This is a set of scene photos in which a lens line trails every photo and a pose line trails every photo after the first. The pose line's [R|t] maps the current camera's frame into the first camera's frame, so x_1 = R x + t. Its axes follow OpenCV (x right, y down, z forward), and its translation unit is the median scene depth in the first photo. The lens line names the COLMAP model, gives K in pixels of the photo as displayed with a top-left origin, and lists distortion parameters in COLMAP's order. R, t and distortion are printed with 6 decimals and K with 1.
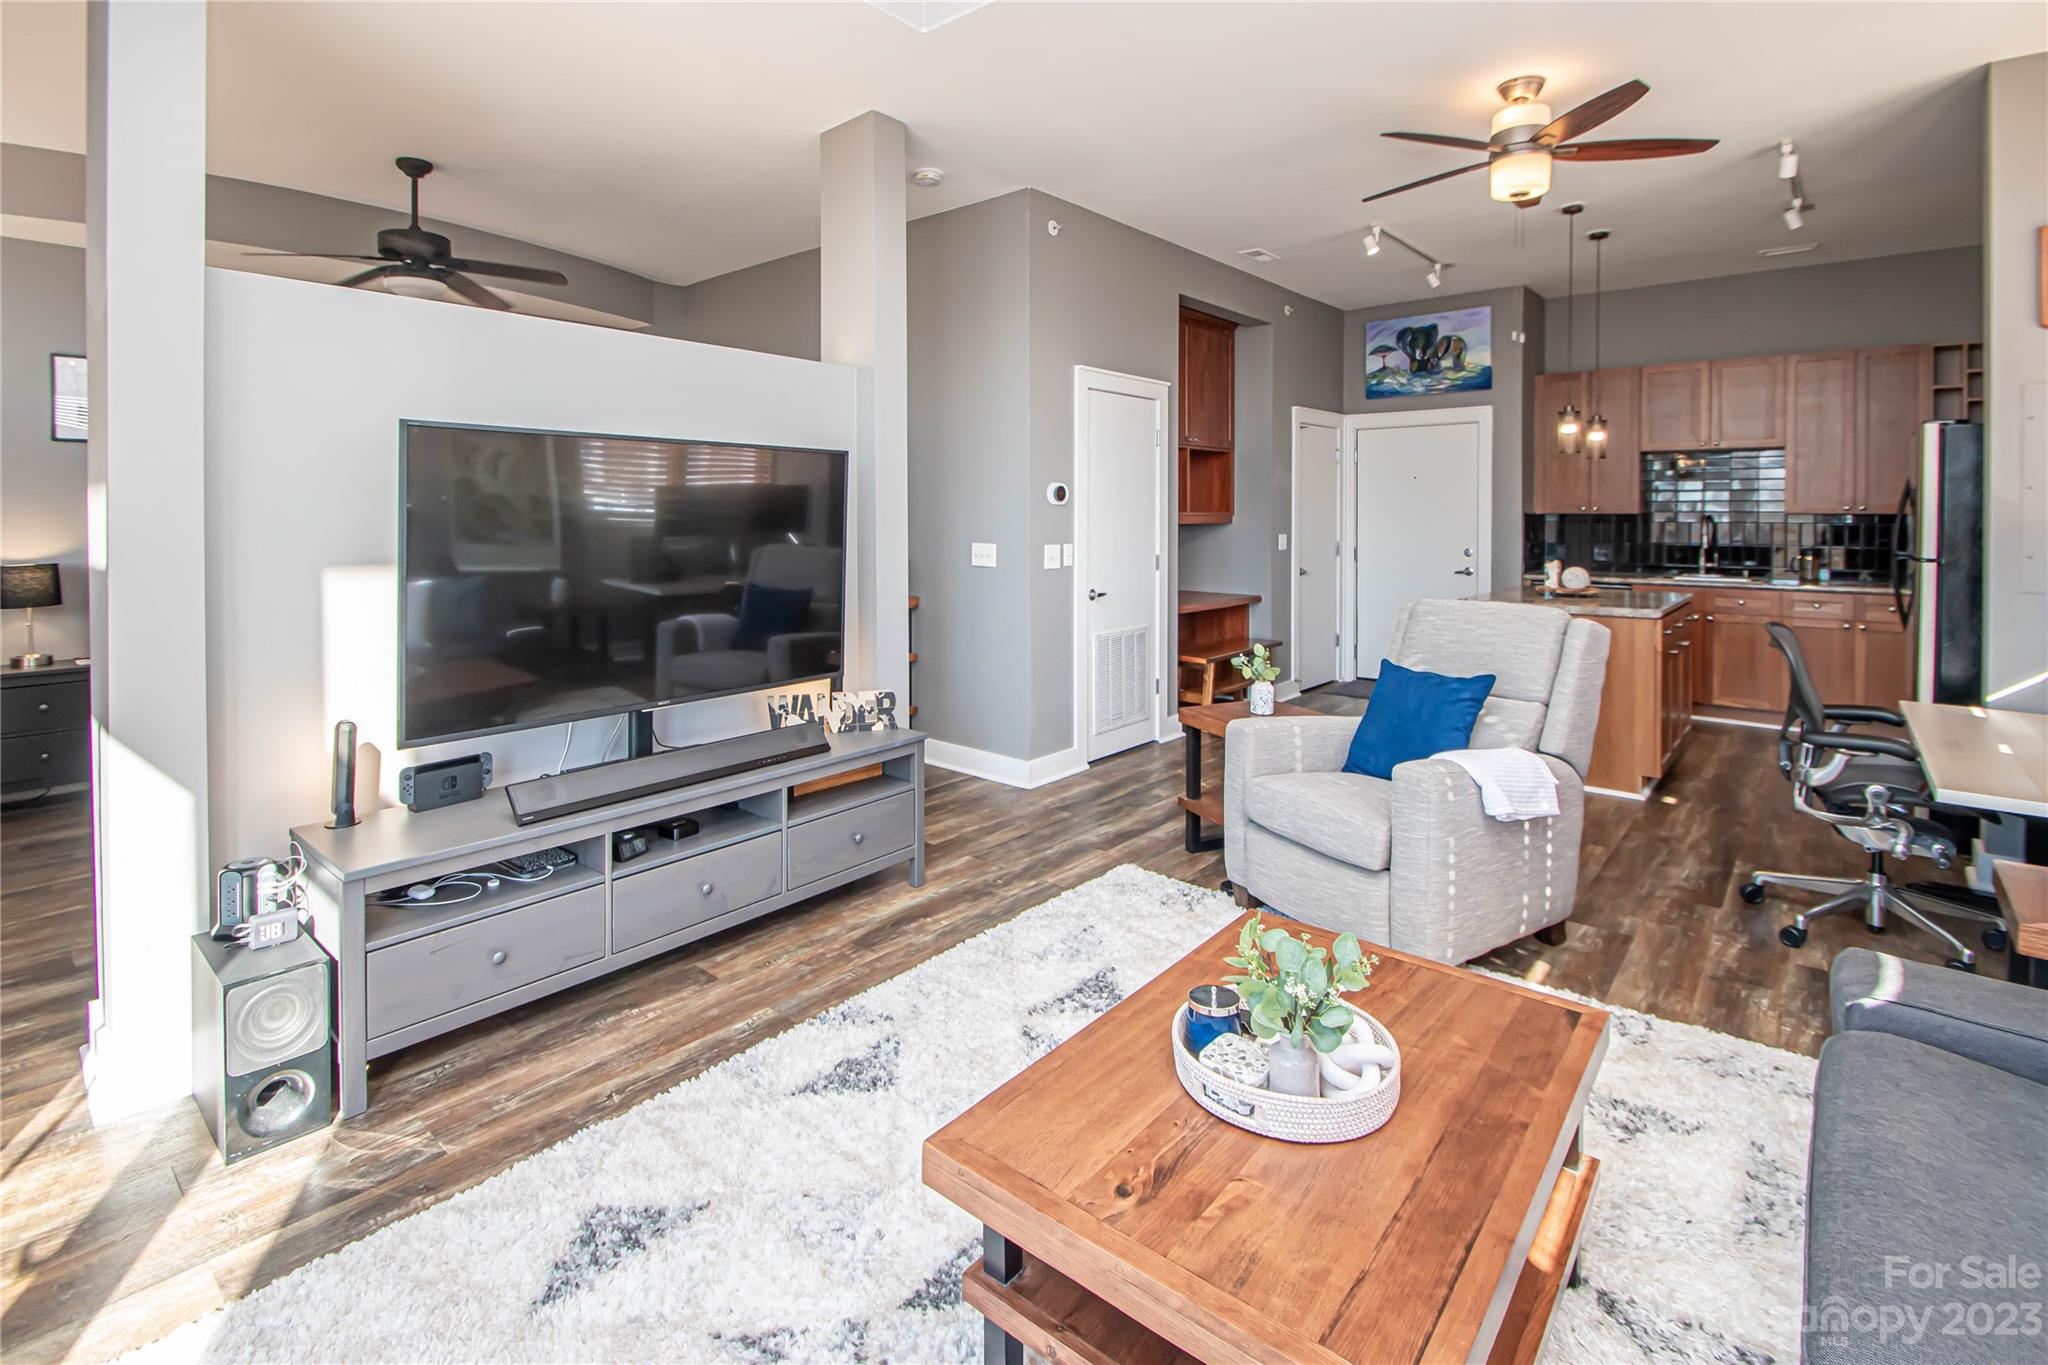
lens RADIAL K [[921.6, 0, 1023.9], [0, 921.6, 522.2], [0, 0, 1]] dist [0.001520, -0.009668]
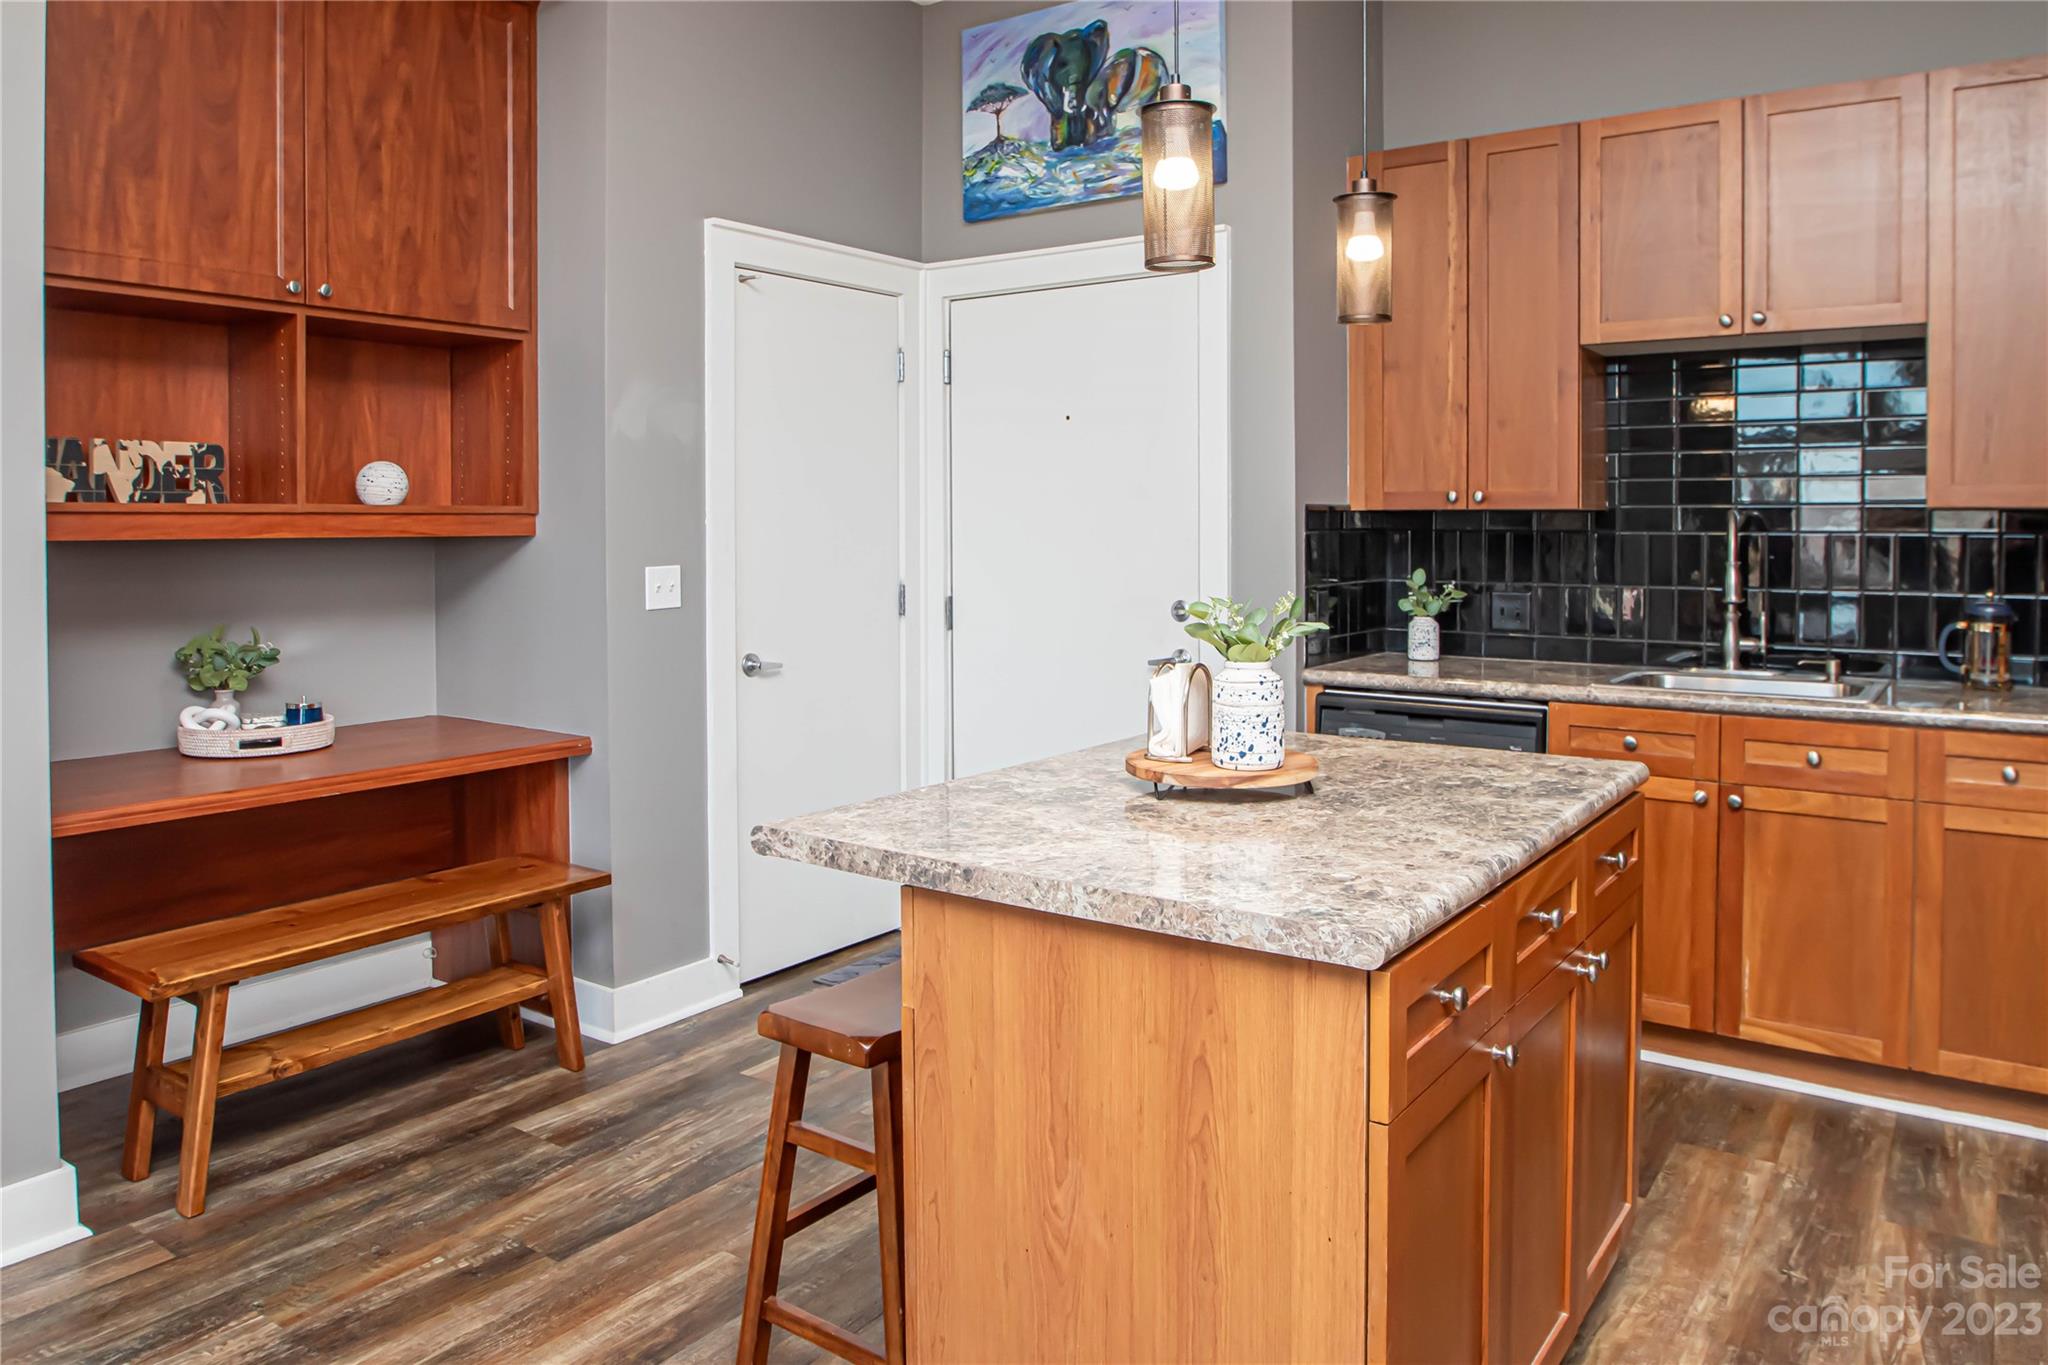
lens RADIAL K [[1394.5, 0, 1032.6], [0, 1394.5, 546.8], [0, 0, 1]] dist [-0.041558, 0.003352]
pose [[0.994011, -0.000217, 0.109277, 0.384243], [-0.000369, 0.999986, 0.005344, 0.003359], [-0.109277, -0.005352, 0.993997, 0.459691]]
